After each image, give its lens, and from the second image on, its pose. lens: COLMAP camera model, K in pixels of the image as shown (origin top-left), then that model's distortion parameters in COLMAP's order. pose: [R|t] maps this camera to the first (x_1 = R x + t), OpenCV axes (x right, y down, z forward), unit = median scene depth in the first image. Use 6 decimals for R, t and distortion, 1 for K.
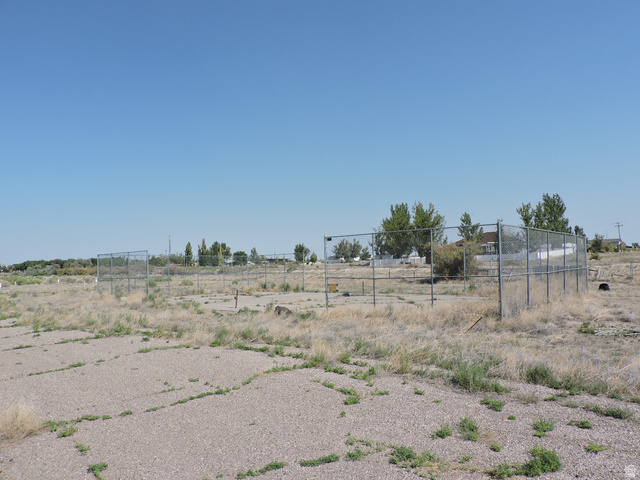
lens RADIAL K [[456.1, 0, 320.8], [0, 456.1, 239.8], [0, 0, 1]] dist [-0.026995, 0.014659]
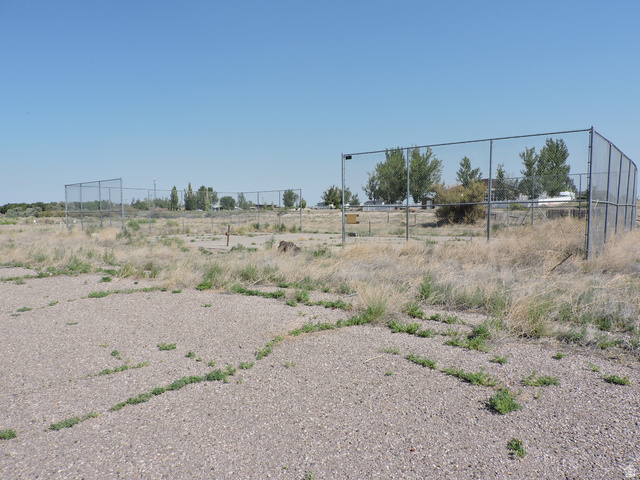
lens RADIAL K [[456.1, 0, 320.4], [0, 456.1, 238.3], [0, 0, 1]] dist [-0.026995, 0.014659]
pose [[0.999522, 0.014020, 0.027538, -0.051229], [-0.016987, 0.993711, 0.110676, 0.052729], [-0.025813, -0.111091, 0.993475, 0.216081]]
